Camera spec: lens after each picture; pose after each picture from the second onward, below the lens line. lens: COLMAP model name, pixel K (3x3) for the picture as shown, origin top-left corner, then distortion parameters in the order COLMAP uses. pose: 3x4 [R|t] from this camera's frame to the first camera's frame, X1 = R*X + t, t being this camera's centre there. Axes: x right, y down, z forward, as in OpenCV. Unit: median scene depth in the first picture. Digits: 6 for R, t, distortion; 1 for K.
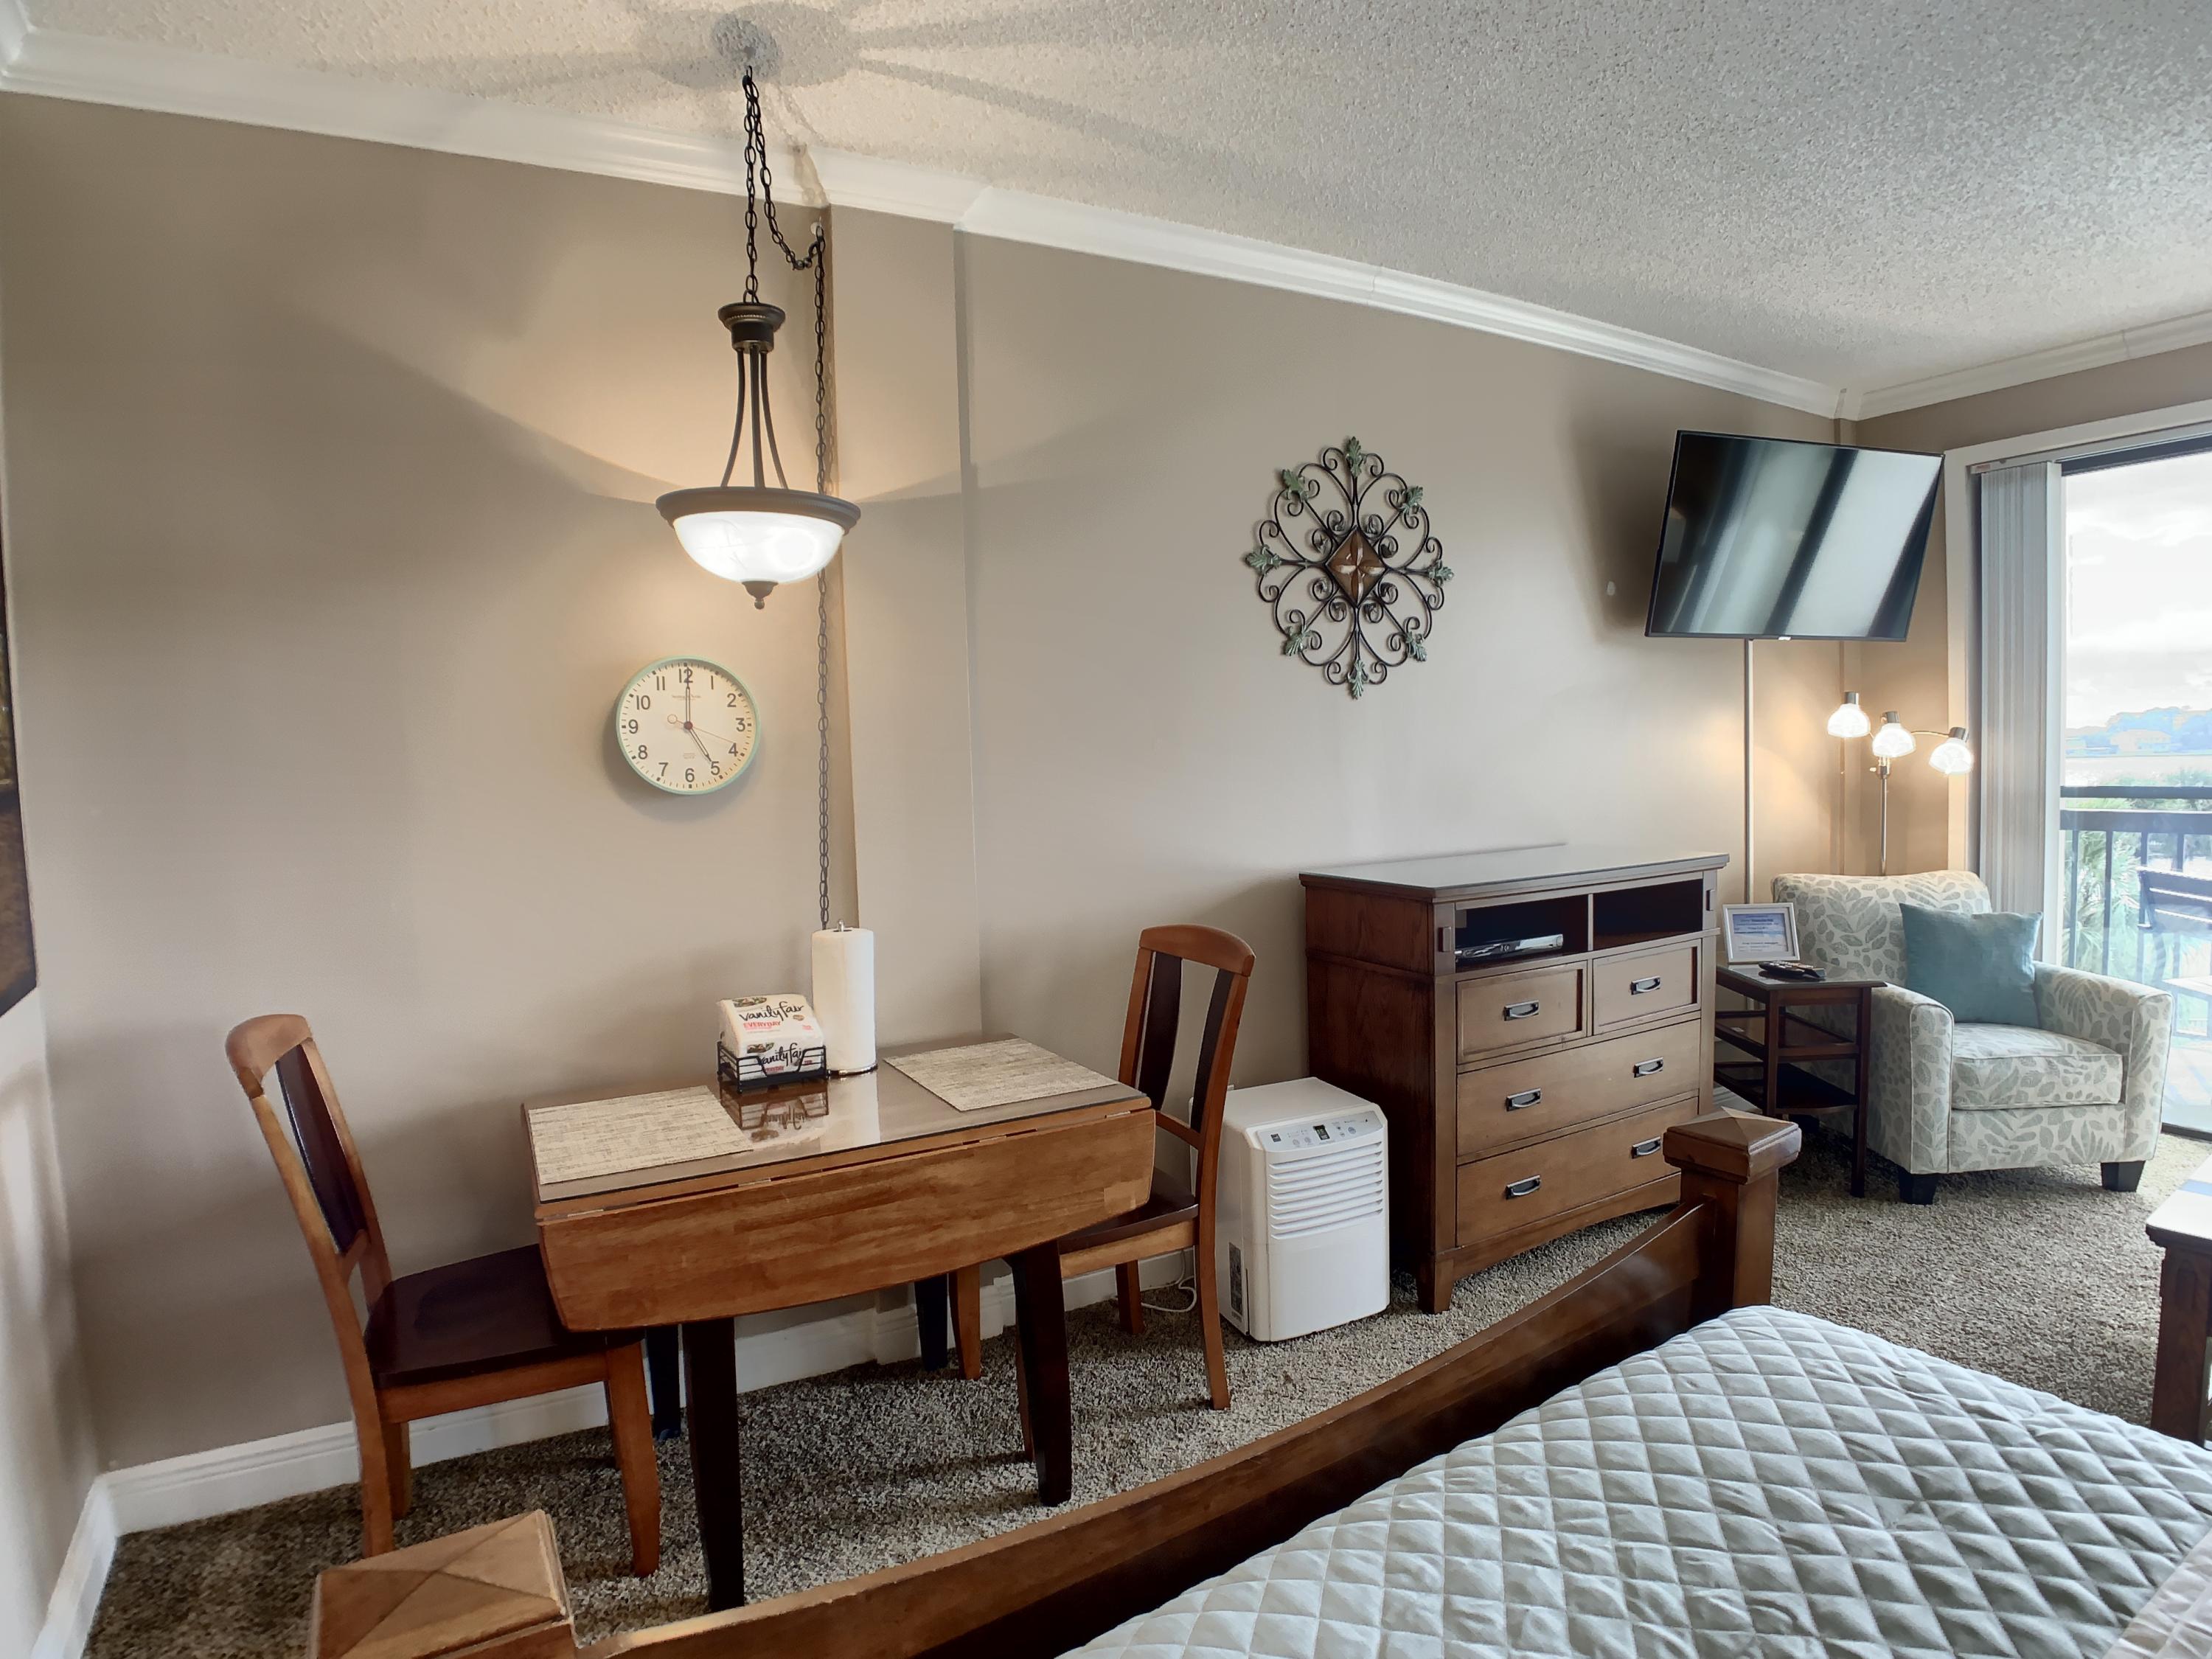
lens RADIAL K [[1187.8, 0, 1107.6], [0, 1187.8, 822.4], [0, 0, 1]] dist [-0.099689, 0.023148]
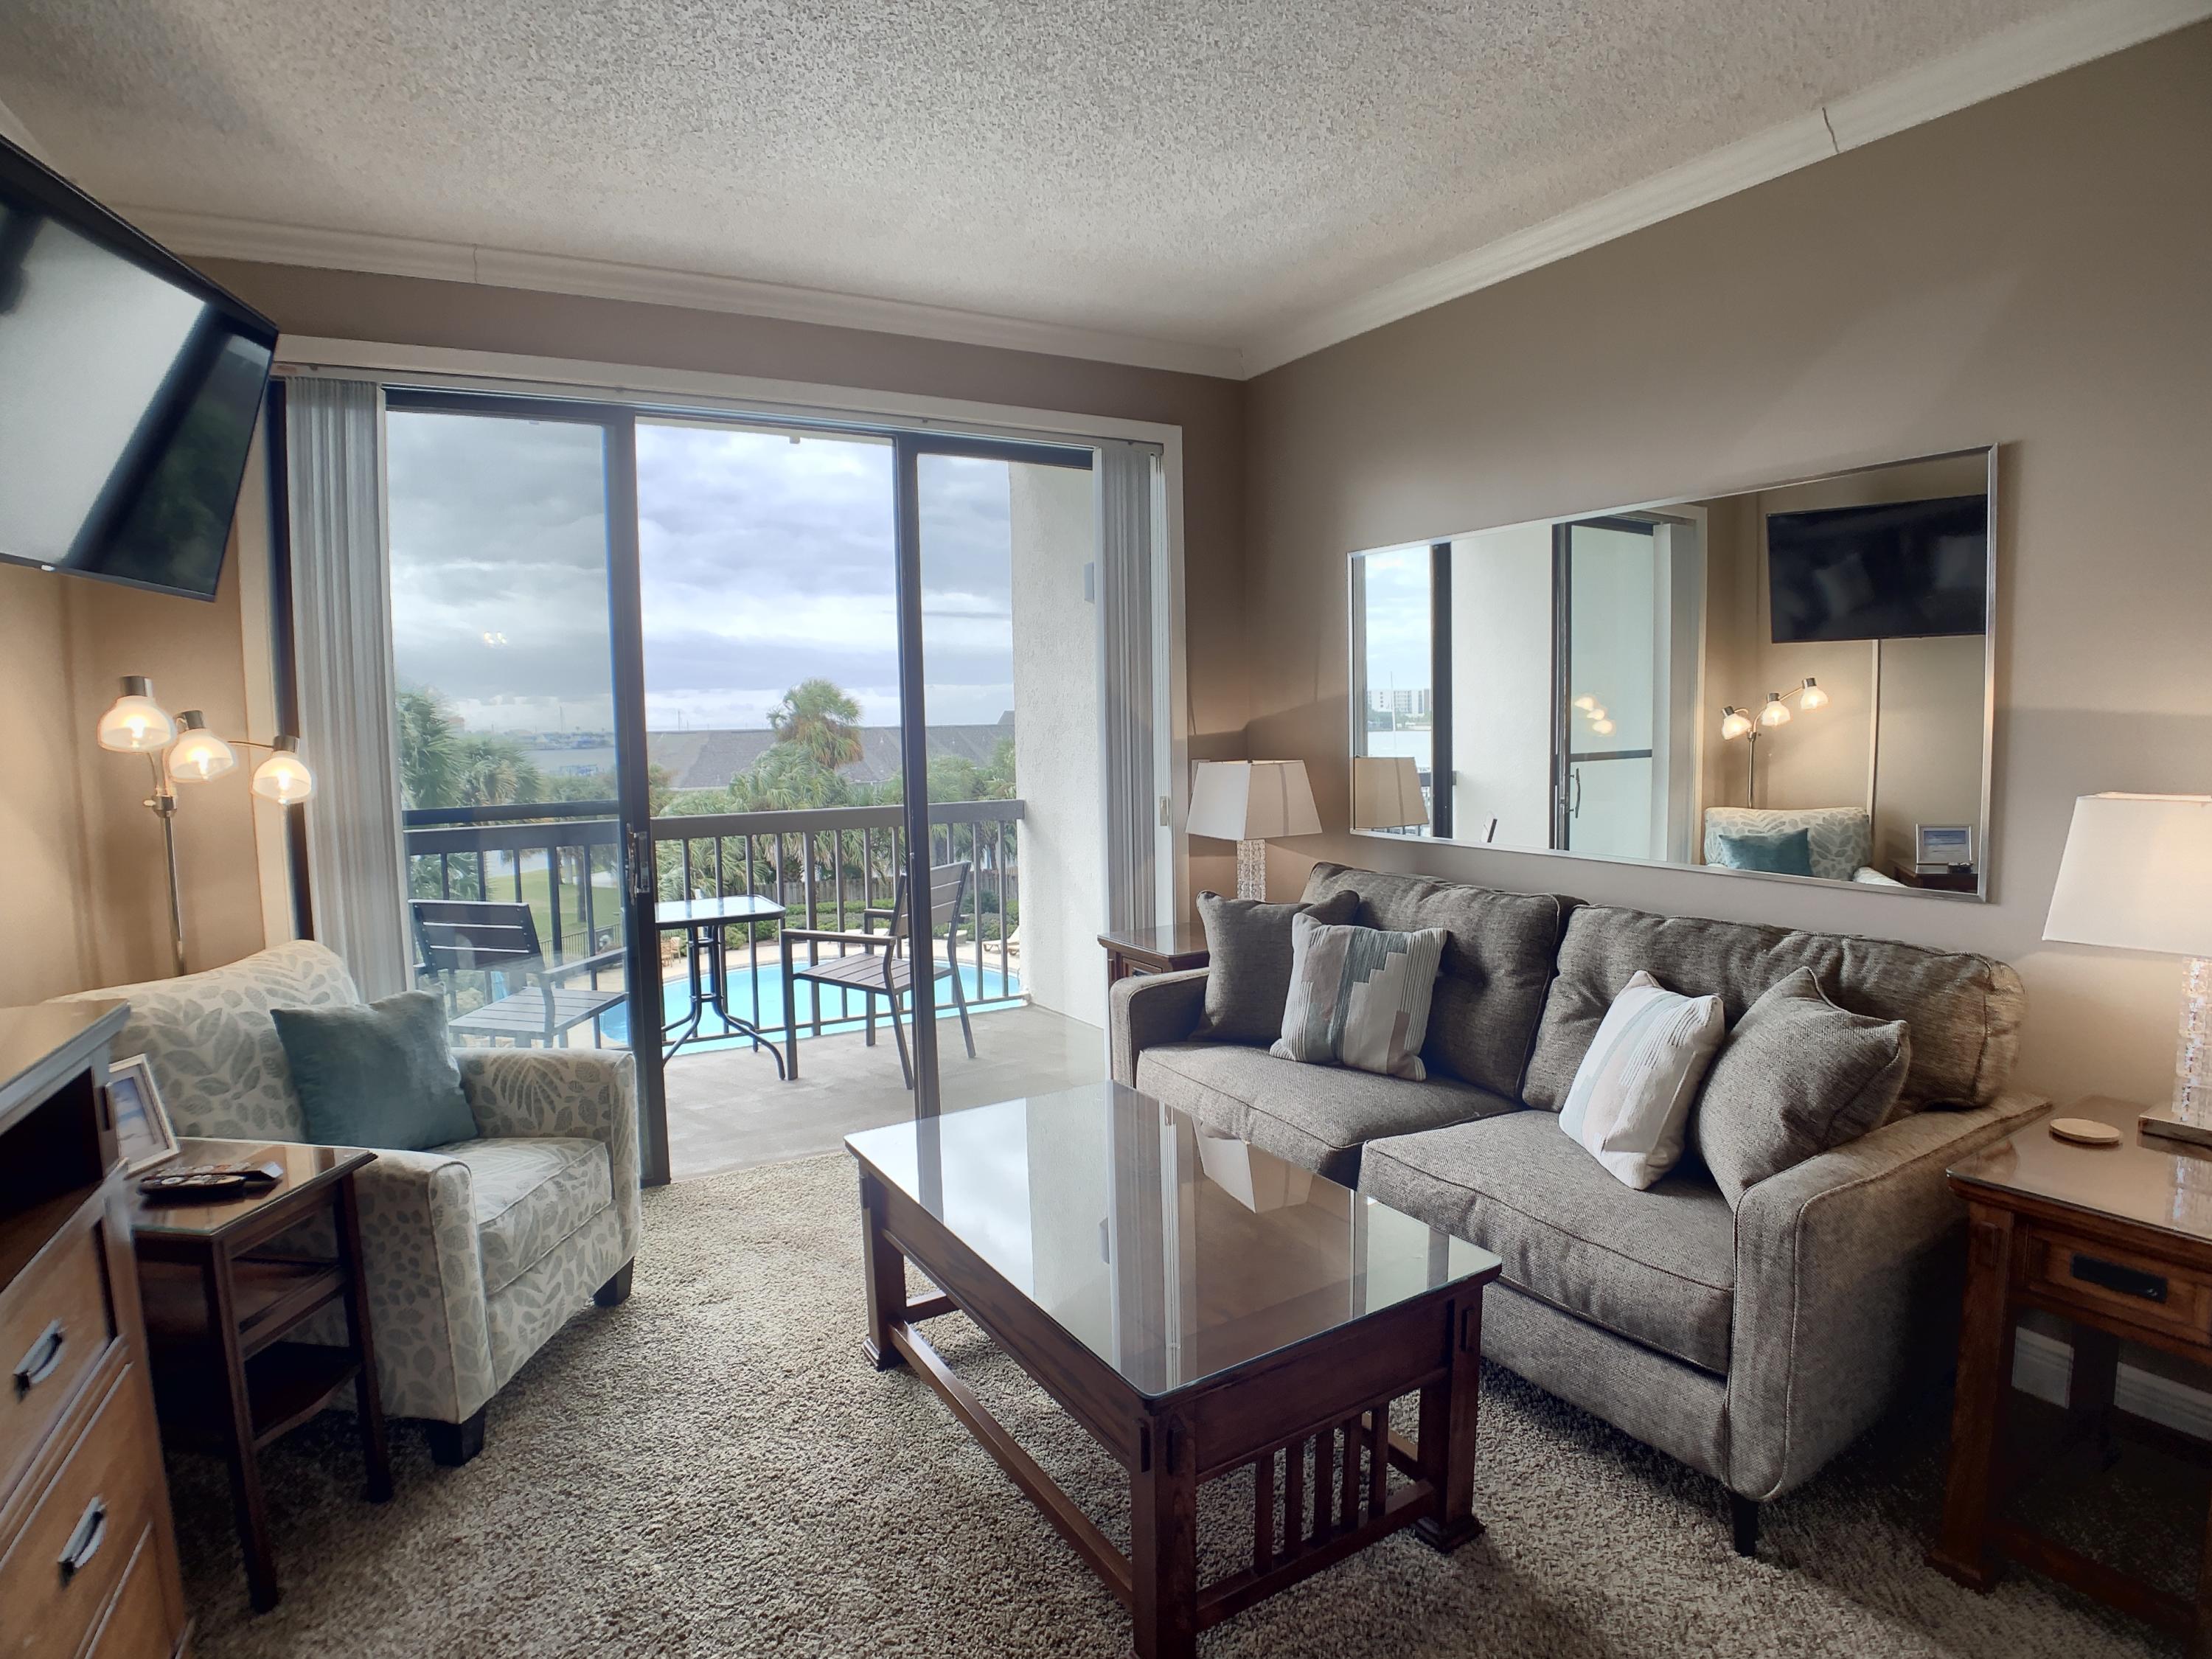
lens RADIAL K [[1187.8, 0, 1107.6], [0, 1187.8, 822.4], [0, 0, 1]] dist [-0.099689, 0.023148]
pose [[0.049724, -0.057543, 0.997104, 0.106643], [0.070194, 0.996072, 0.053983, -0.041014], [-0.996293, 0.067306, 0.053568, 0.568581]]
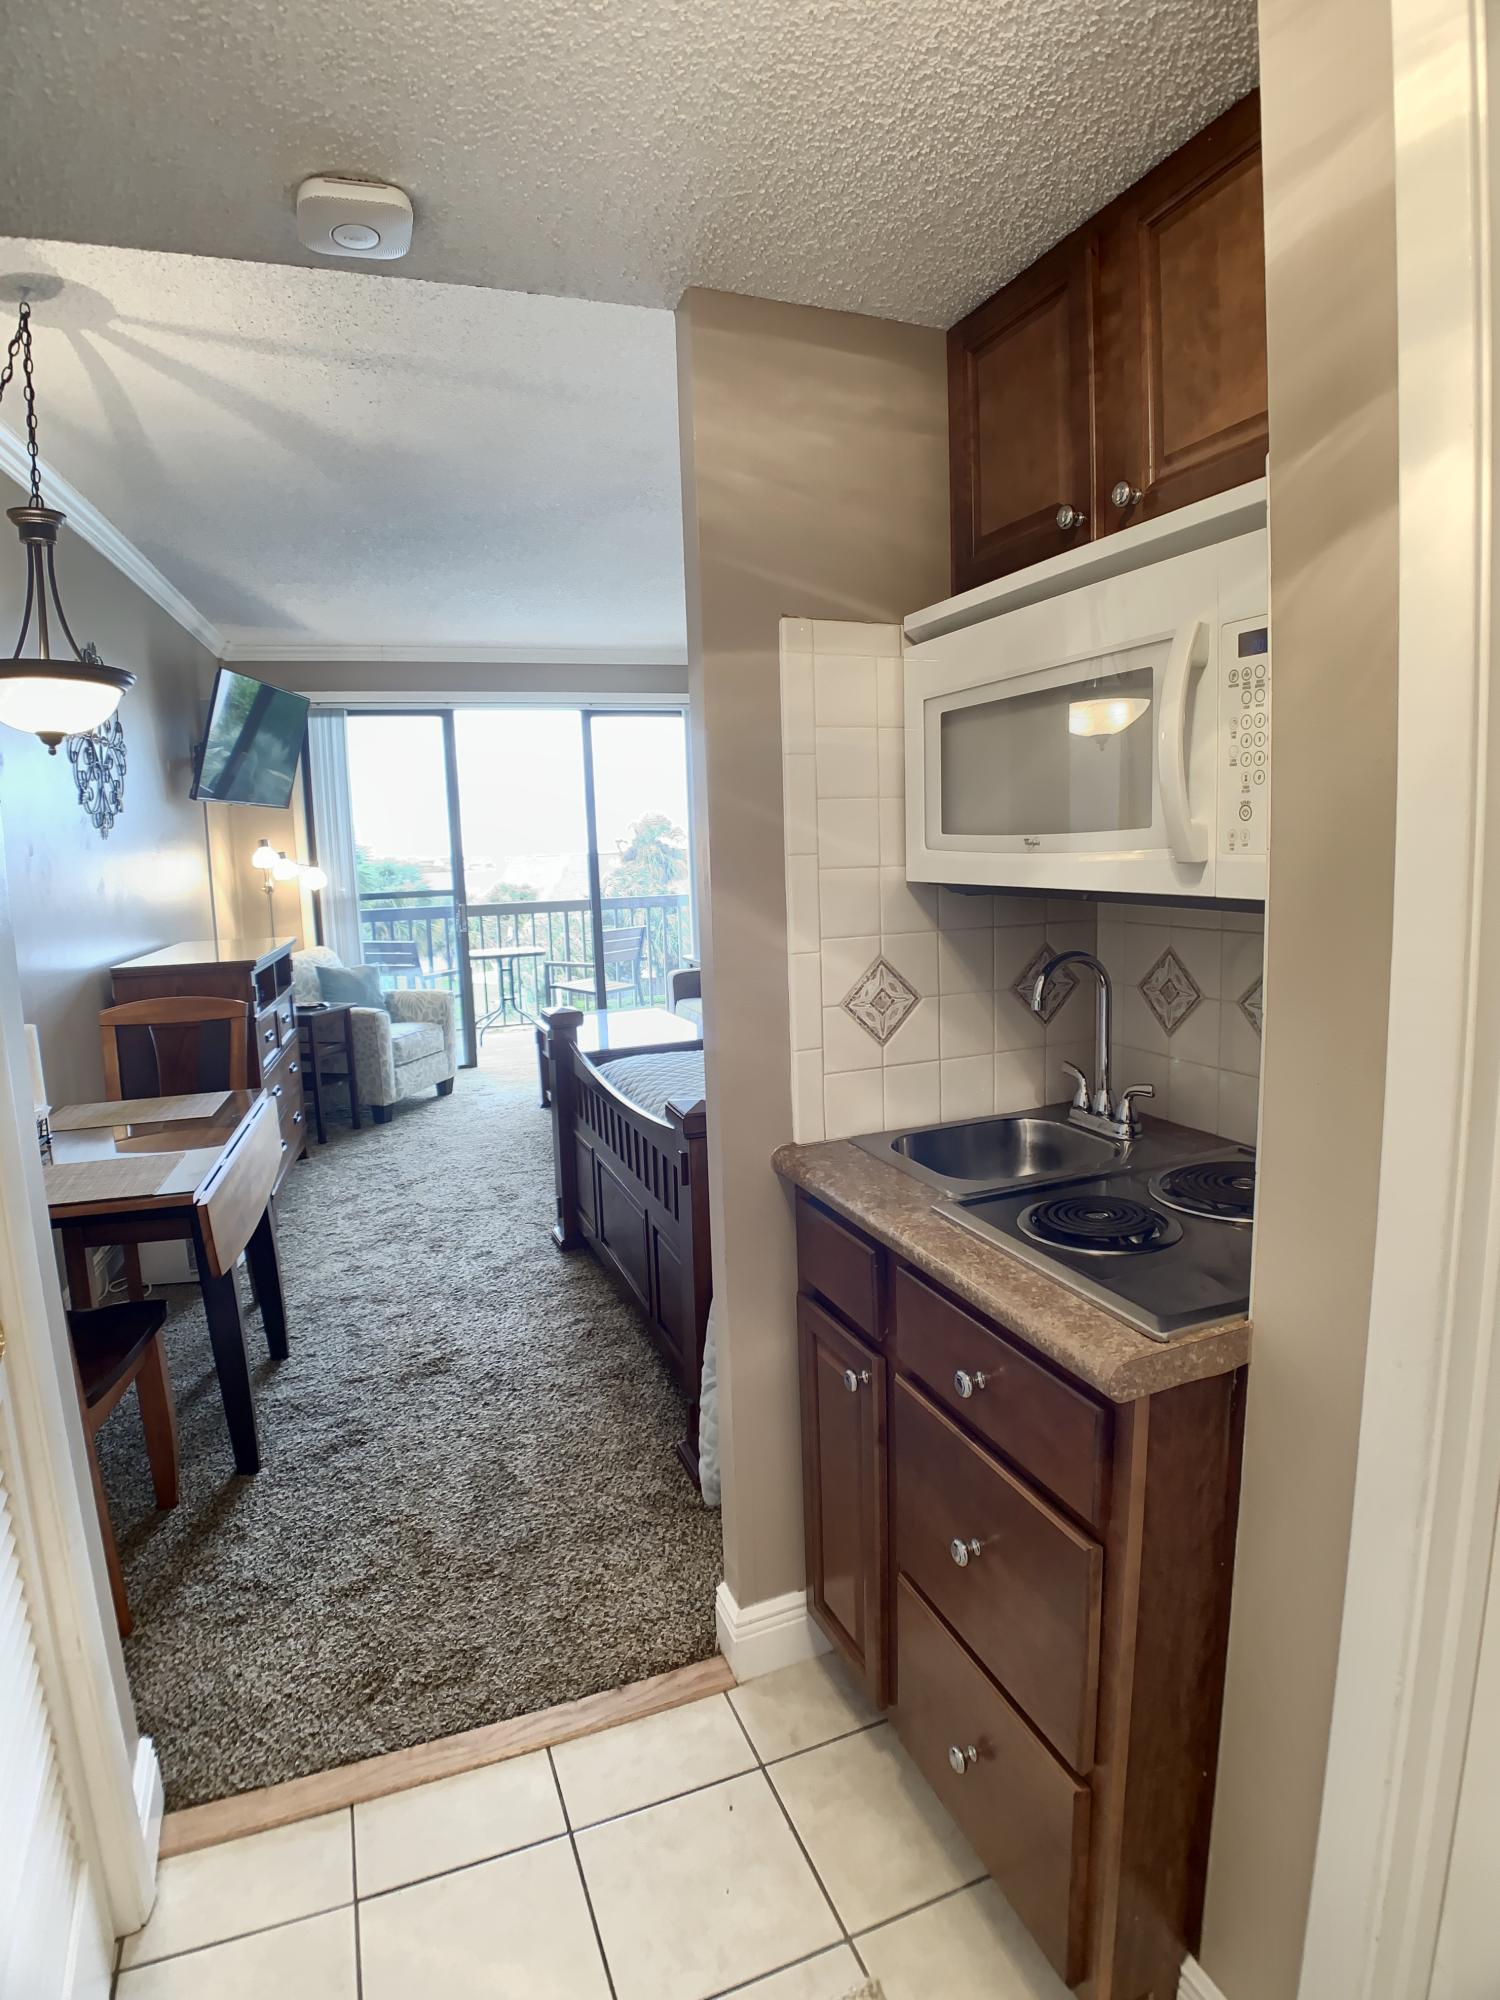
lens RADIAL K [[1074.0, 0, 755.5], [0, 1074.0, 985.7], [0, 0, 1]] dist [-0.099689, 0.023148]
pose [[0.214265, -0.105230, 0.971091, -0.789167], [0.080013, 0.992730, 0.089920, 0.014269], [-0.973493, 0.058433, 0.221127, 0.031261]]
